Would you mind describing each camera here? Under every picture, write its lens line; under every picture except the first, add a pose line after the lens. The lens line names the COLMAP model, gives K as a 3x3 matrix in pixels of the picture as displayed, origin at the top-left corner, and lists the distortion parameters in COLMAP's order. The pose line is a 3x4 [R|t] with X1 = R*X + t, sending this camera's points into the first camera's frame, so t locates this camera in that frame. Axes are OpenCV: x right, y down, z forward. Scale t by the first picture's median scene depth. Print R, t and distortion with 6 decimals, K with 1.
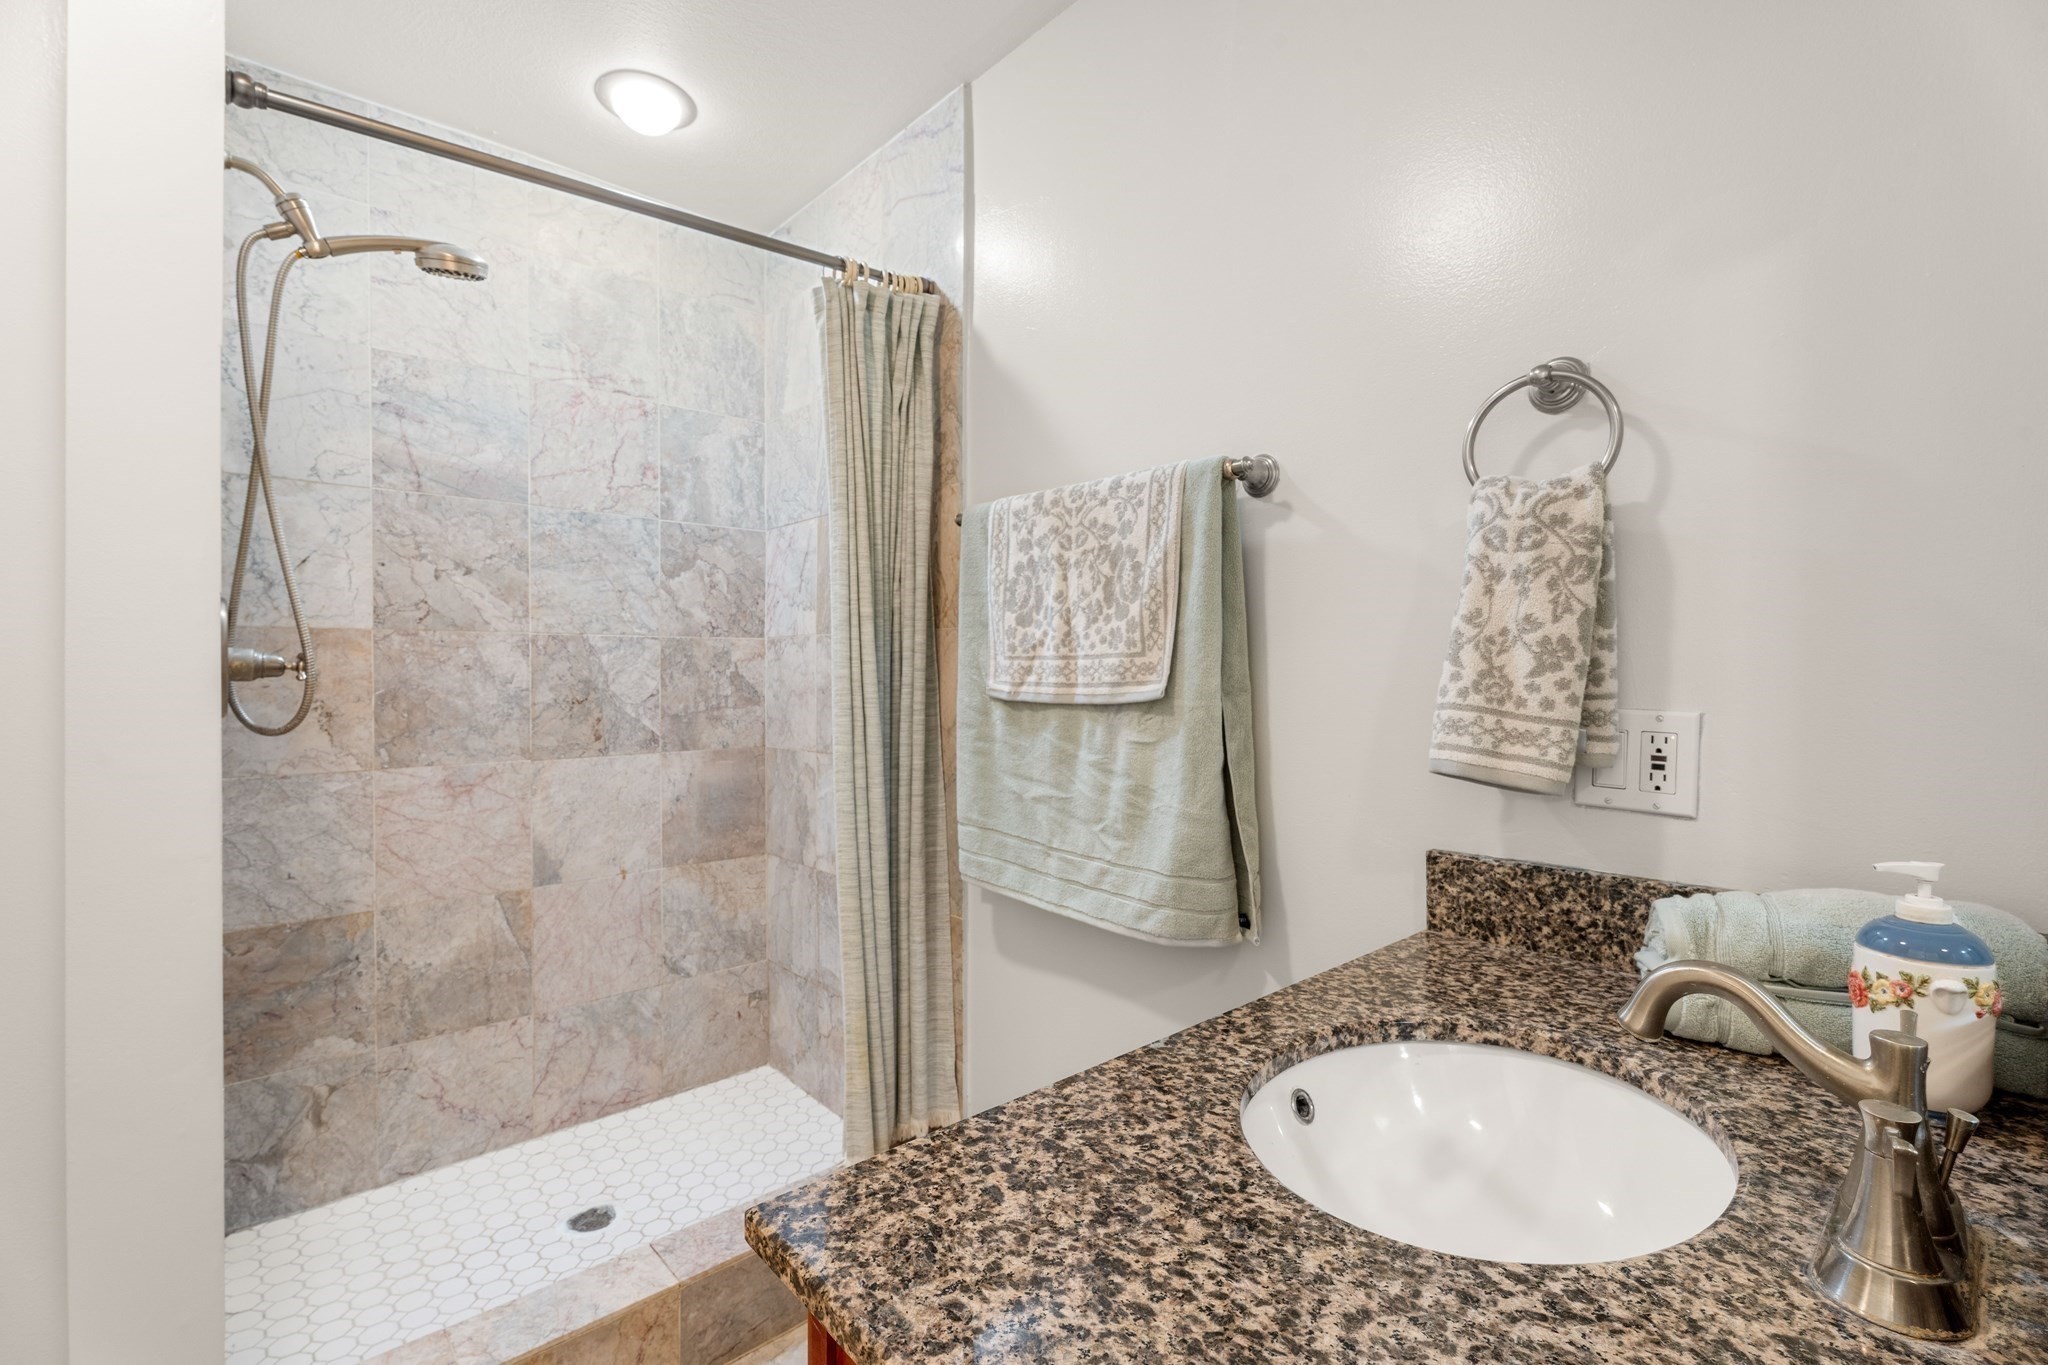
lens RADIAL K [[908.4, 0, 1018.6], [0, 908.4, 671.2], [0, 0, 1]] dist [-0.000570, 0.000099]
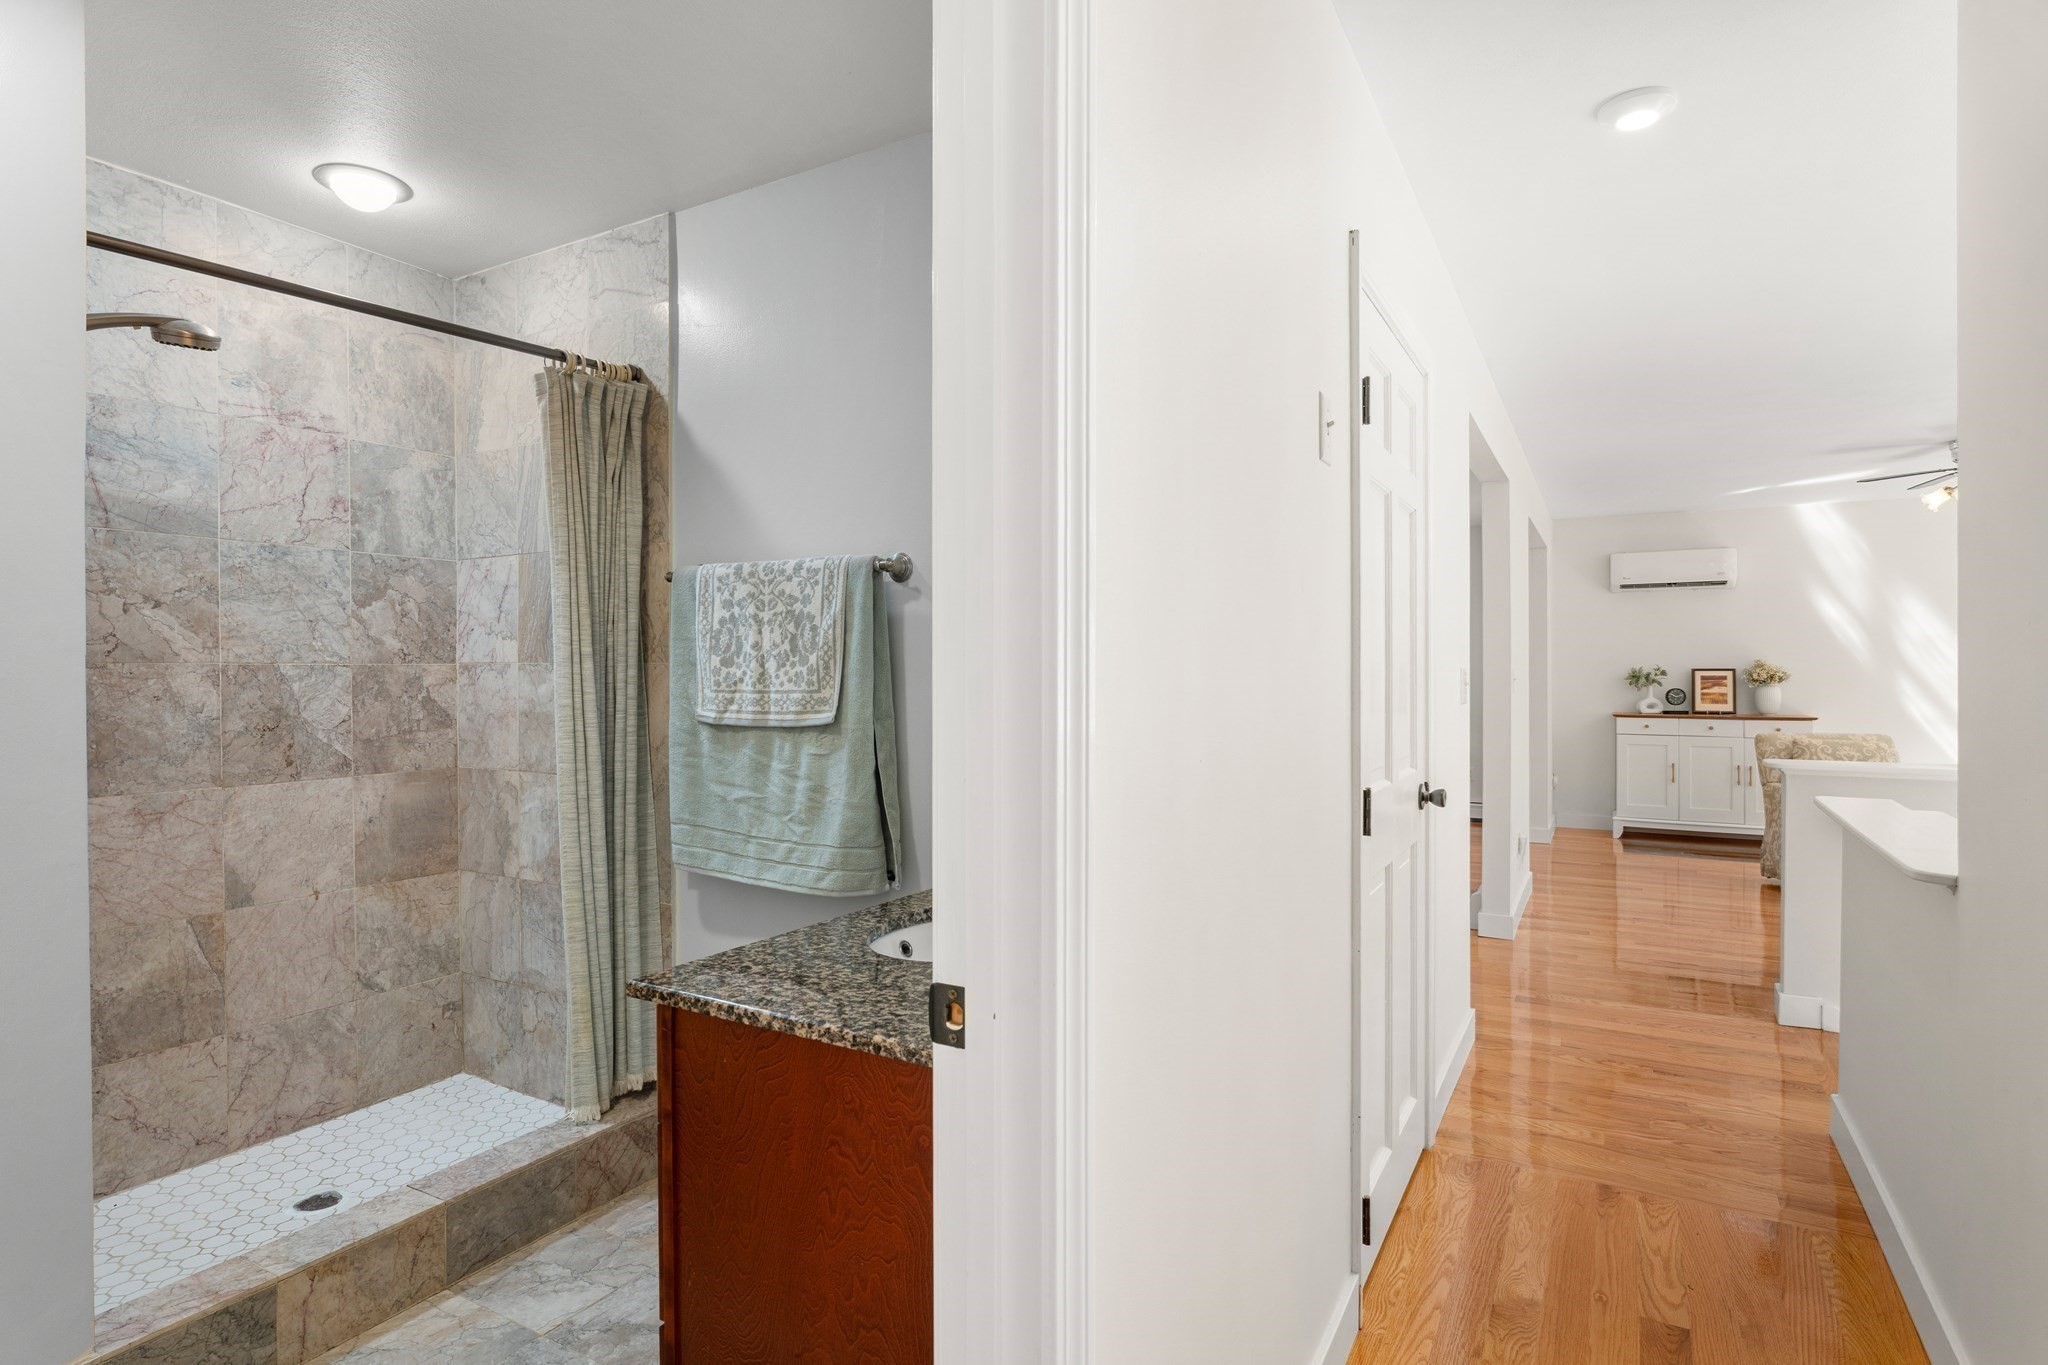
lens RADIAL K [[1037.5, 0, 1018.1], [0, 1037.5, 693.1], [0, 0, 1]] dist [-0.026893, 0.012922]
pose [[0.949619, -0.008770, 0.313284, -0.047691], [0.002367, 0.999781, 0.020812, -0.032067], [-0.313398, -0.019022, 0.949431, -0.404112]]
